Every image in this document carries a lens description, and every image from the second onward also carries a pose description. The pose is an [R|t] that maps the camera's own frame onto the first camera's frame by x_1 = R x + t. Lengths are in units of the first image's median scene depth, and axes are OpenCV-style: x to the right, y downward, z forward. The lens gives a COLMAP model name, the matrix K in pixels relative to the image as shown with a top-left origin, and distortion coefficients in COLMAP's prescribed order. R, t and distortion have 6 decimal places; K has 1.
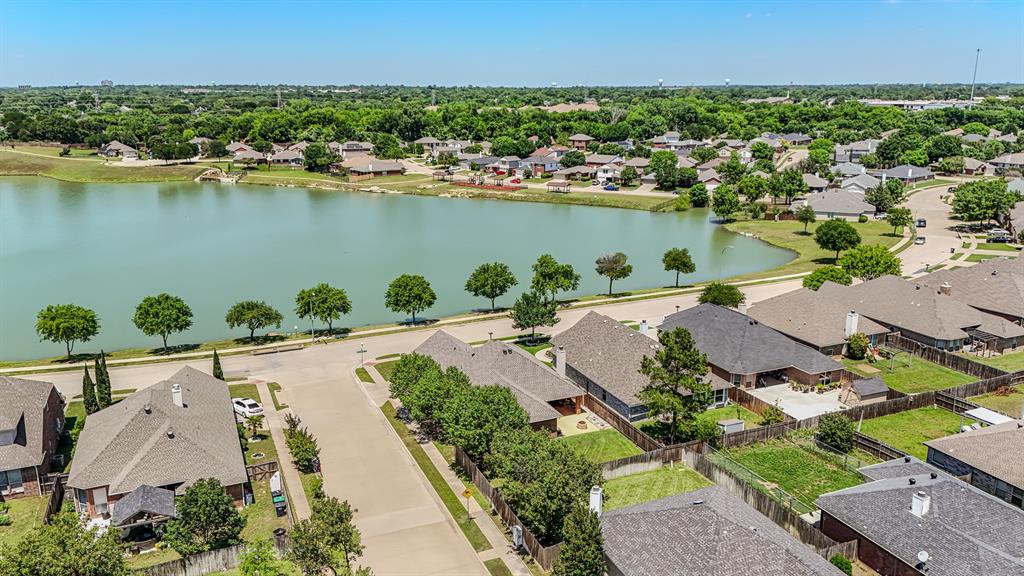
lens RADIAL K [[772.1, 0, 511.0], [0, 772.1, 285.7], [0, 0, 1]] dist [0.068247, -0.067209]
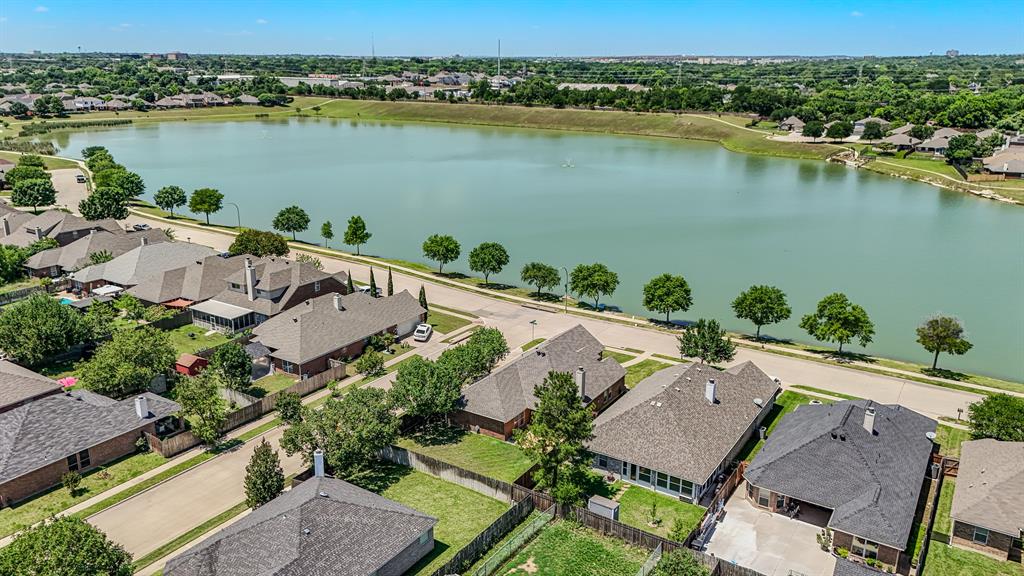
lens RADIAL K [[772.1, 0, 507.5], [0, 772.1, 292.2], [0, 0, 1]] dist [0.068247, -0.067209]
pose [[0.541486, 0.249113, -0.802954, 0.269503], [-0.212338, 0.964650, 0.156084, -0.050123], [0.813453, 0.085980, 0.575241, 0.126889]]
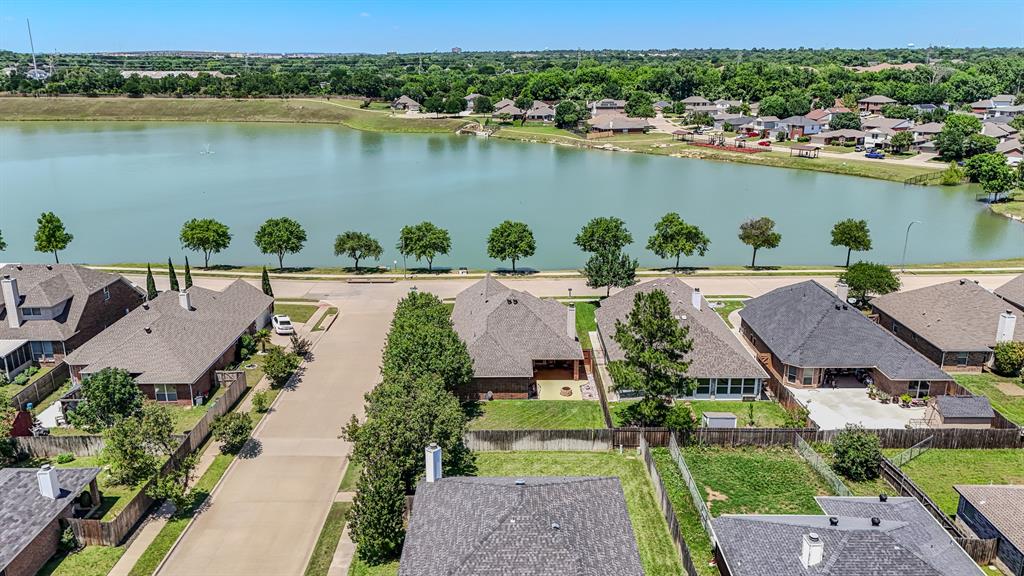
lens RADIAL K [[772.1, 0, 510.5], [0, 772.1, 296.5], [0, 0, 1]] dist [0.068247, -0.067209]
pose [[0.915709, 0.118024, -0.384118, 0.119587], [-0.097748, 0.992606, 0.071966, 0.004846], [0.389772, -0.028353, 0.920475, 0.054378]]
